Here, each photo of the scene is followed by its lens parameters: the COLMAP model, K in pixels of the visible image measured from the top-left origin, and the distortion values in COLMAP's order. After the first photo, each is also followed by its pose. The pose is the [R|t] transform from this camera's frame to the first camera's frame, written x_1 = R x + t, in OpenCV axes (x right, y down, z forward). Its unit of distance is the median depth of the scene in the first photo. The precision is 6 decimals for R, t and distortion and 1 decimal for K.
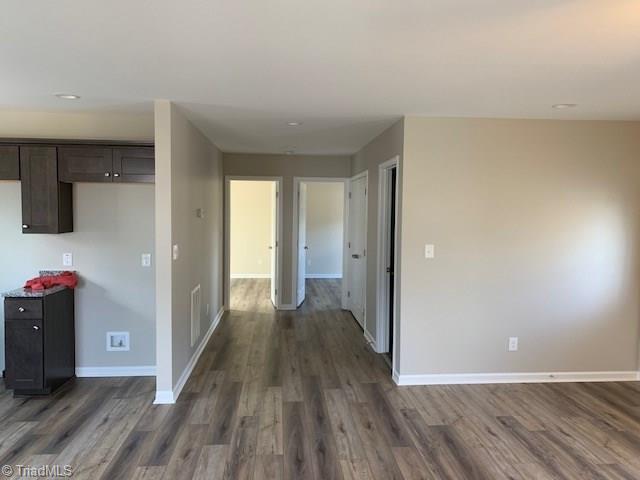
lens RADIAL K [[491.5, 0, 321.7], [0, 491.5, 239.8], [0, 0, 1]] dist [0.032453, -0.020225]
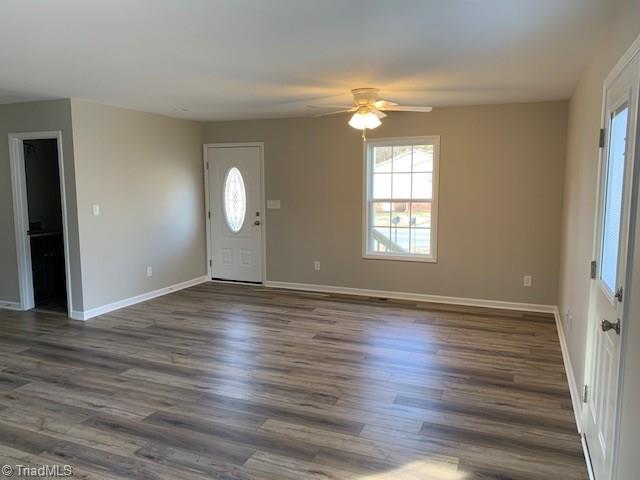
lens RADIAL K [[491.5, 0, 319.7], [0, 491.5, 240.4], [0, 0, 1]] dist [0.032453, -0.020225]
pose [[0.466341, -0.118651, 0.876612, -0.736299], [0.059788, 0.992925, 0.102589, 0.006096], [-0.882582, 0.004570, 0.470136, -0.120860]]
